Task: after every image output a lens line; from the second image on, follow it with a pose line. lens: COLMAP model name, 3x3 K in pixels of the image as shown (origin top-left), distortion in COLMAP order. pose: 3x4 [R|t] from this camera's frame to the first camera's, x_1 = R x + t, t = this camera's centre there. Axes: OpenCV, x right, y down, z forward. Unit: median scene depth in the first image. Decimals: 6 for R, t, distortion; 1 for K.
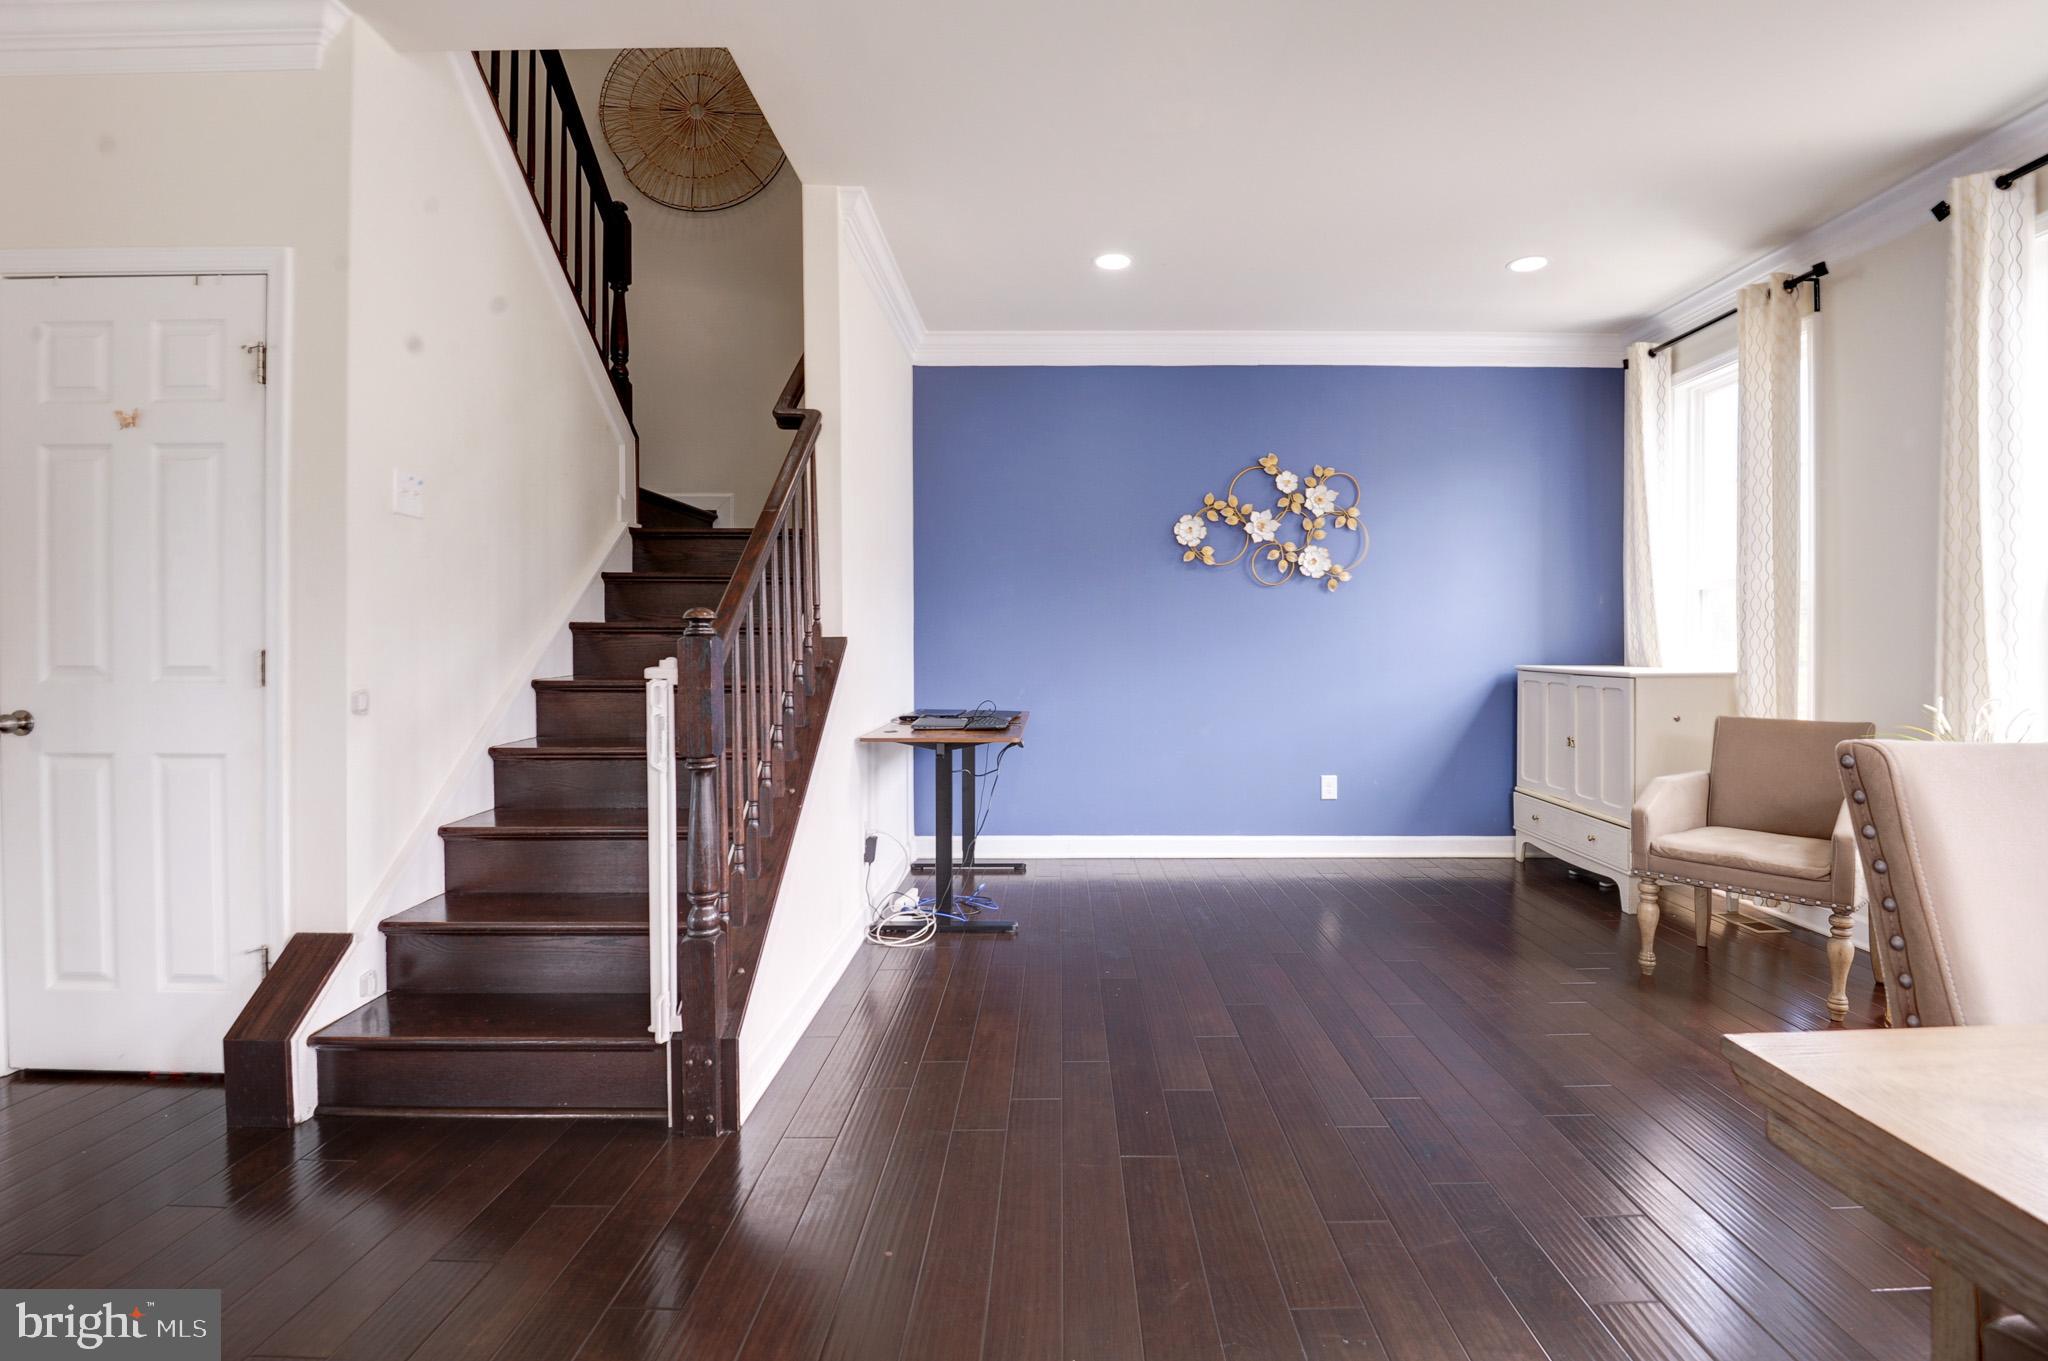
lens RADIAL K [[972.2, 0, 1028.3], [0, 972.2, 654.4], [0, 0, 1]] dist [-0.000887, -0.016582]
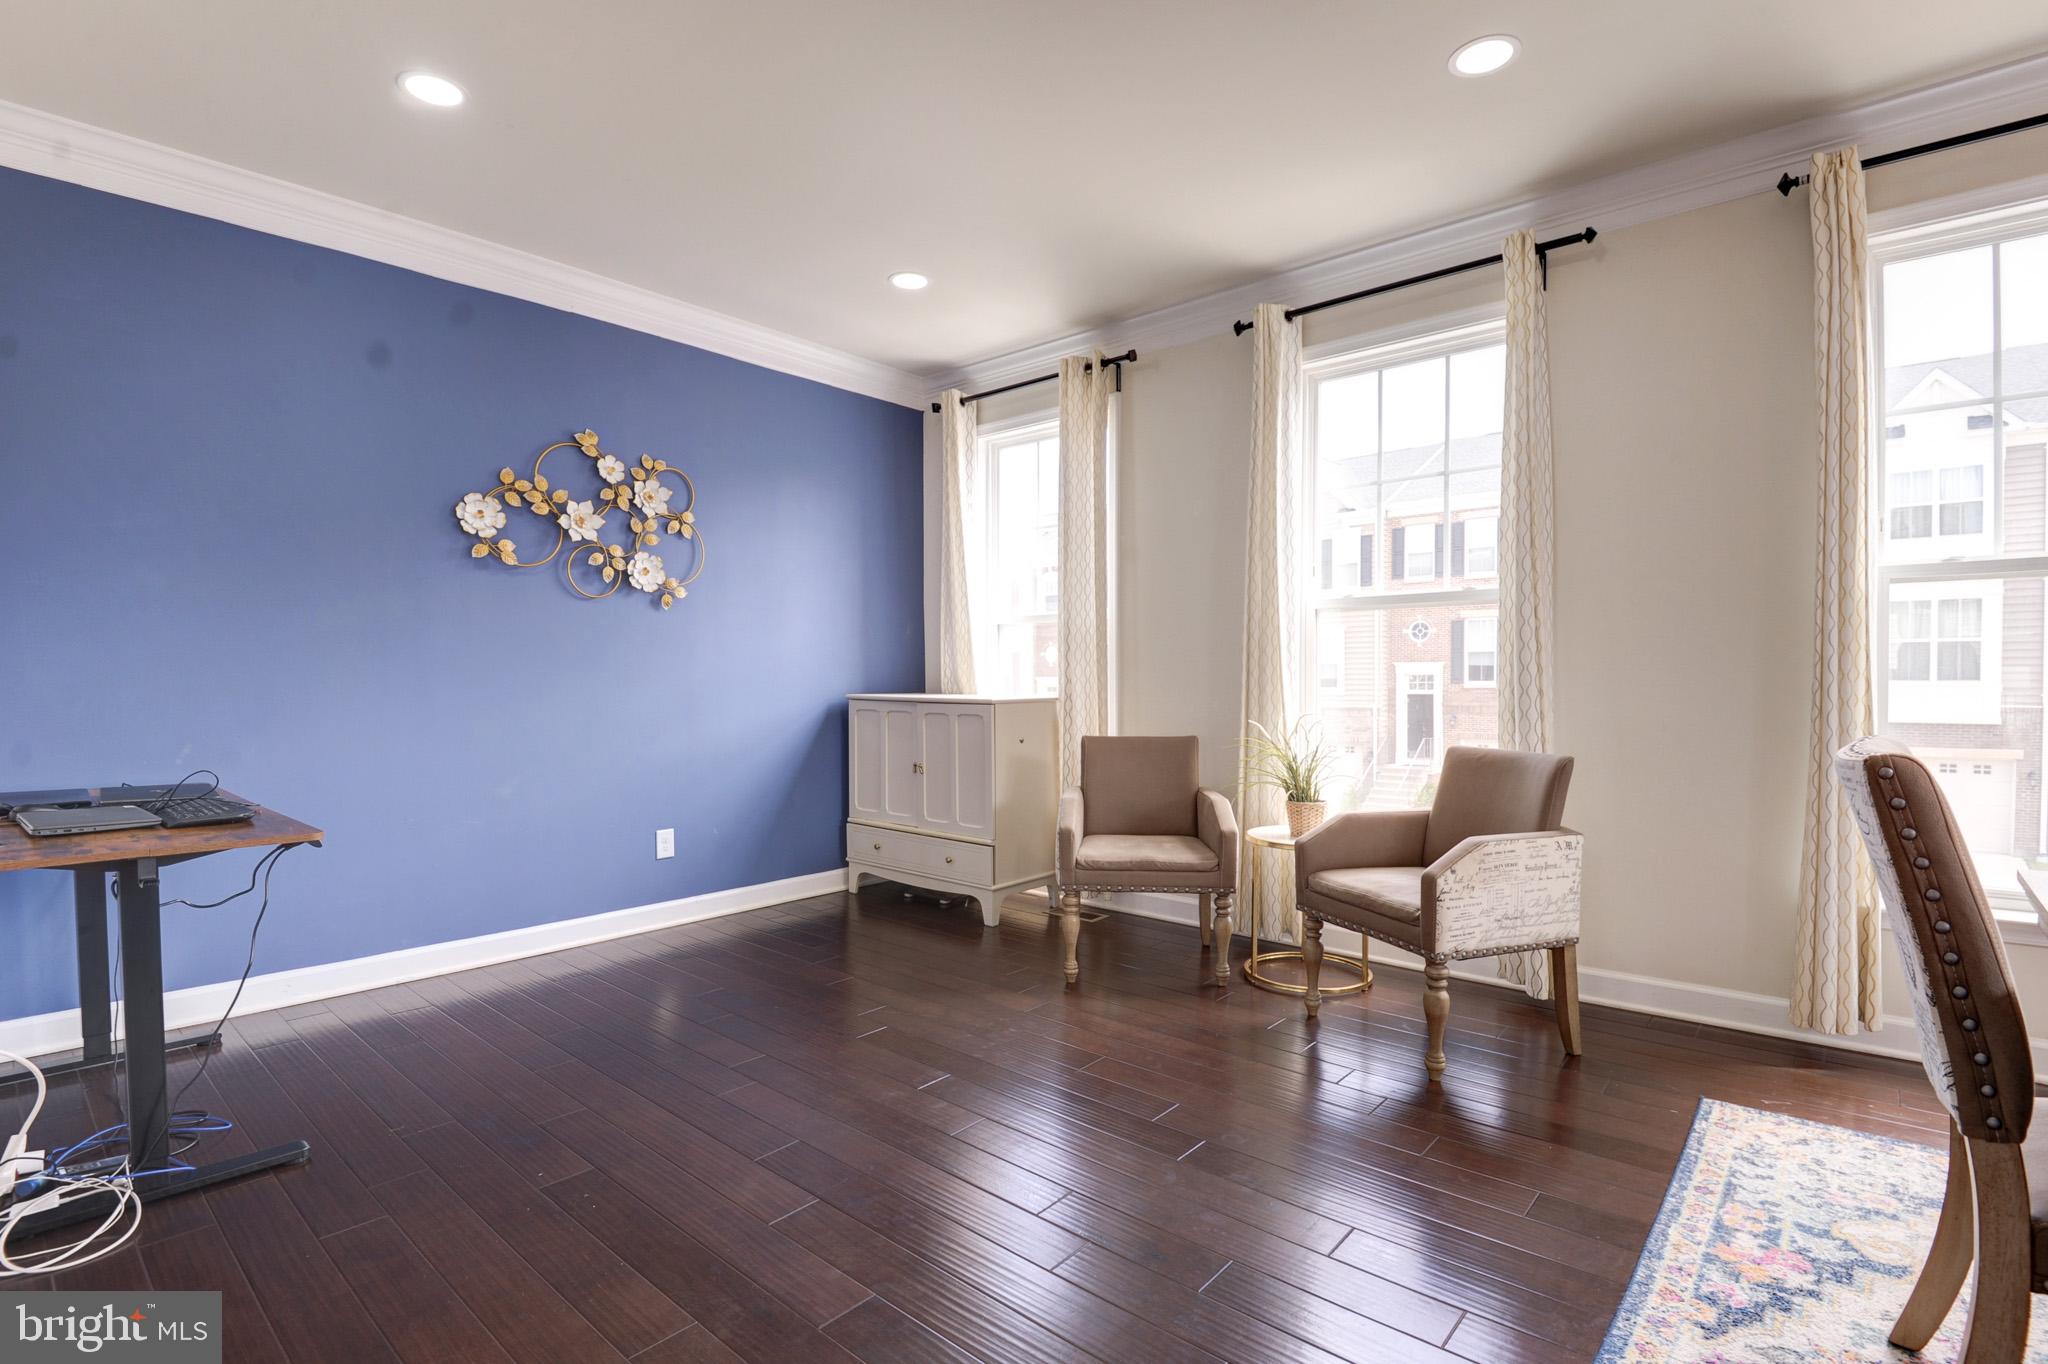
lens RADIAL K [[972.2, 0, 1030.7], [0, 972.2, 705.5], [0, 0, 1]] dist [-0.000887, -0.016582]
pose [[0.647069, -0.023417, 0.762072, -0.166260], [0.008024, 0.999682, 0.023905, 0.000783], [-0.762389, -0.009354, 0.647051, 0.292451]]
